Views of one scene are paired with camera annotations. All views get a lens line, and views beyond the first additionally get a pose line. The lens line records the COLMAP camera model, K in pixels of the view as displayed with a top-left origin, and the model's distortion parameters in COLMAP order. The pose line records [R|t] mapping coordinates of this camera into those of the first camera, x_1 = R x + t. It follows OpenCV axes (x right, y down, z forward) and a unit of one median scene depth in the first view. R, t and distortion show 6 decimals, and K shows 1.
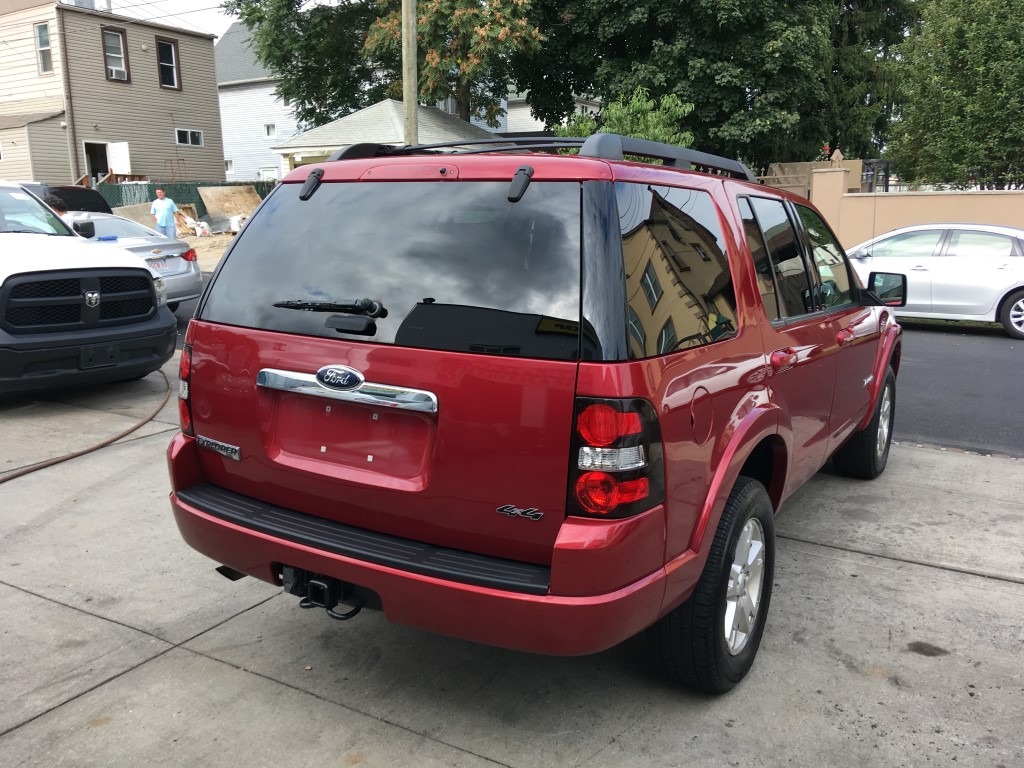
lens RADIAL K [[863.9, 0, 515.4], [0, 863.9, 393.3], [0, 0, 1]] dist [0.096154, -0.136228]
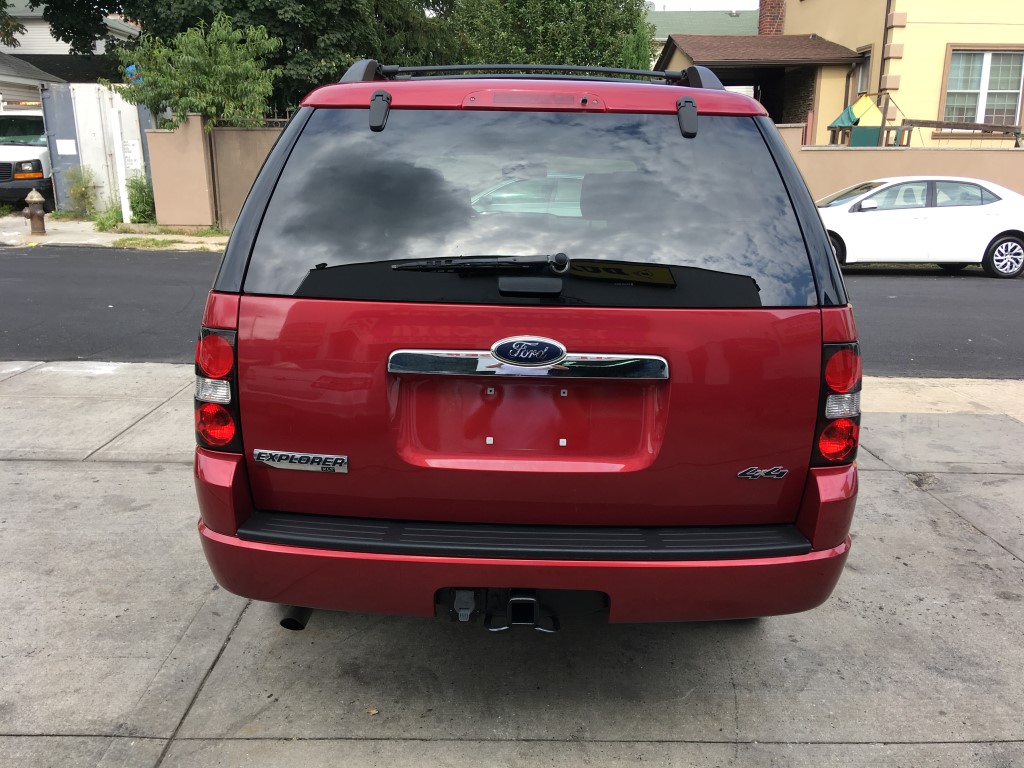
lens RADIAL K [[863.9, 0, 515.5], [0, 863.9, 386.3], [0, 0, 1]] dist [0.096154, -0.136228]
pose [[0.859075, -0.118905, 0.497847, -0.442039], [0.092261, 0.992684, 0.077887, -0.035380], [-0.503466, -0.020978, 0.863760, 0.208657]]
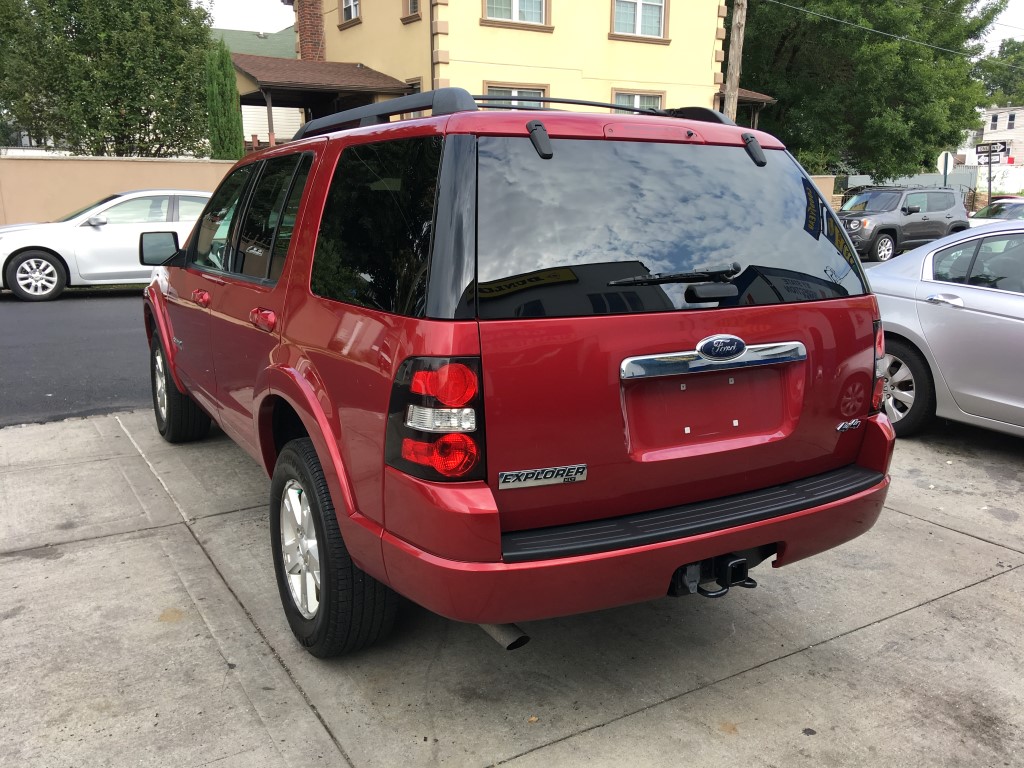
lens RADIAL K [[863.9, 0, 510.8], [0, 863.9, 380.6], [0, 0, 1]] dist [0.096154, -0.136228]
pose [[0.480084, -0.187391, 0.856974, -0.808786], [0.167252, 0.978550, 0.120279, -0.096584], [-0.861131, 0.085587, 0.501127, 0.510600]]
